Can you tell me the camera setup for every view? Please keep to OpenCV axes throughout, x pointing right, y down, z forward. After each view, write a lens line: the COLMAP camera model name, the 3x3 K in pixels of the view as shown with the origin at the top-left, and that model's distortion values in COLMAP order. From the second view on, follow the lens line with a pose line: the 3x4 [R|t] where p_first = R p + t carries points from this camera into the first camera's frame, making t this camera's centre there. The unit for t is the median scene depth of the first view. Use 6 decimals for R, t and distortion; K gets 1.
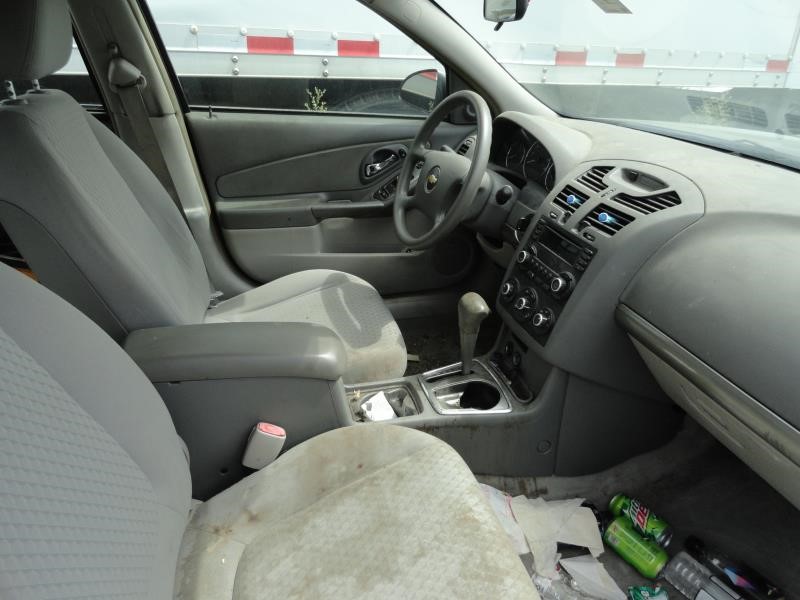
lens RADIAL K [[549.9, 0, 400.8], [0, 549.9, 298.0], [0, 0, 1]] dist [-0.005703, 0.006704]
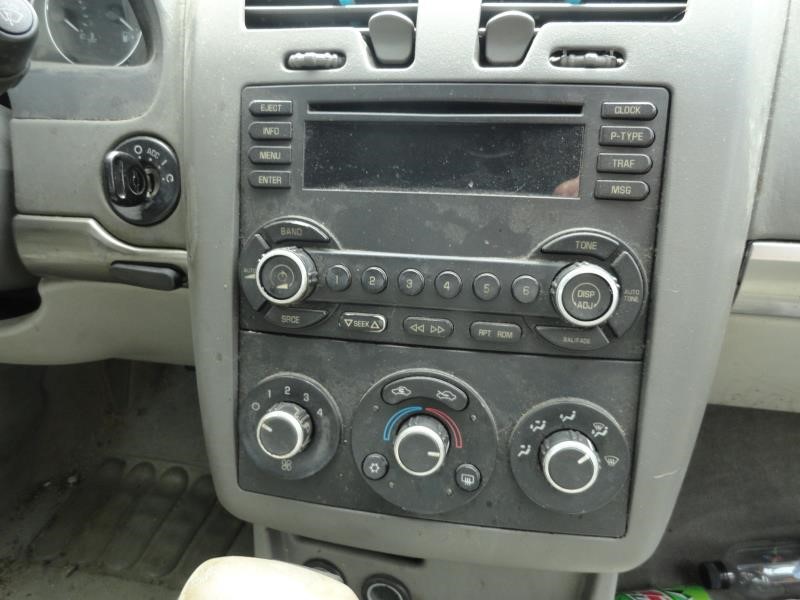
lens RADIAL K [[556.2, 0, 414.8], [0, 556.2, 301.8], [0, 0, 1]] dist [-0.002589, 0.001215]
pose [[0.441329, -0.462547, 0.768946, 0.065912], [0.436090, 0.859471, 0.266712, -0.103684], [-0.784254, 0.217622, 0.581022, 0.830392]]
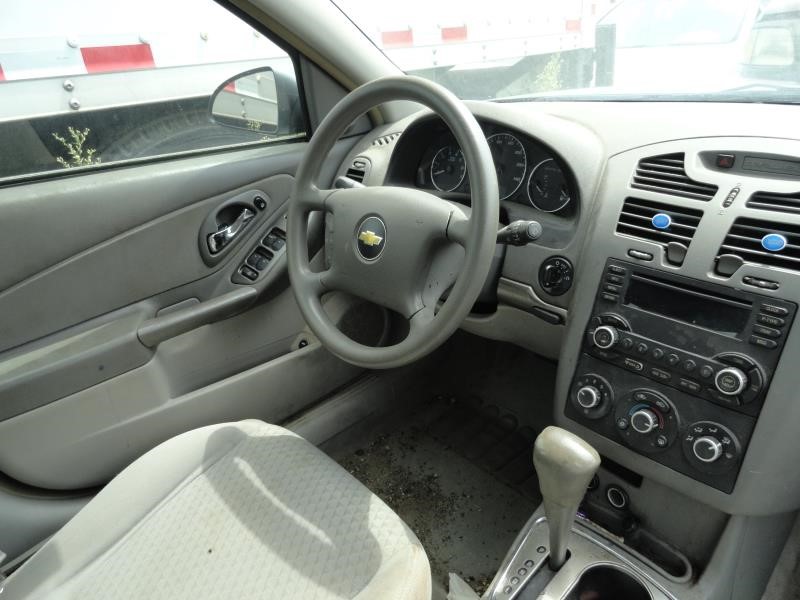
lens RADIAL K [[549.9, 0, 400.8], [0, 549.9, 298.0], [0, 0, 1]] dist [-0.005703, 0.006704]
pose [[0.890022, -0.287610, 0.353752, -0.155851], [0.295795, 0.954715, 0.032006, -0.194977], [-0.346937, 0.076152, 0.934792, 0.540135]]
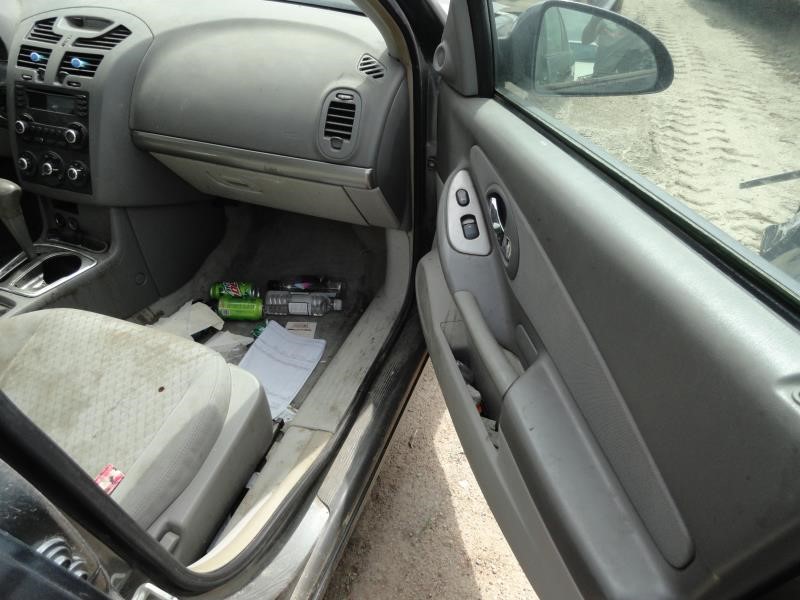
lens RADIAL K [[549.9, 0, 400.8], [0, 549.9, 298.0], [0, 0, 1]] dist [-0.005703, 0.006704]
pose [[0.591591, -0.516494, 0.619076, -0.156787], [0.374374, 0.856036, 0.356436, 0.097683], [-0.714048, 0.020902, 0.699785, -0.213030]]
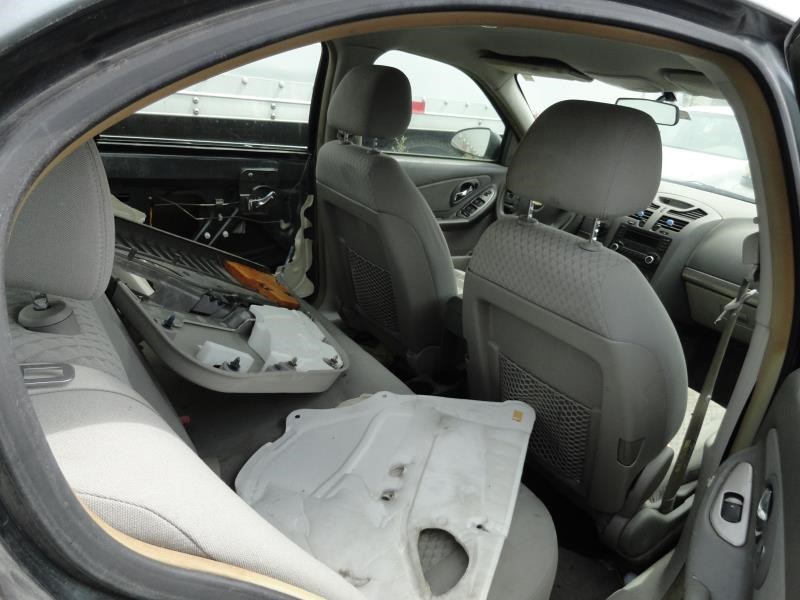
lens RADIAL K [[549.9, 0, 400.8], [0, 549.9, 298.0], [0, 0, 1]] dist [-0.005703, 0.006704]
pose [[0.937427, -0.062105, 0.342599, -1.011683], [0.076878, 0.996598, -0.029697, 0.083583], [-0.339589, 0.054177, 0.939012, -0.384671]]
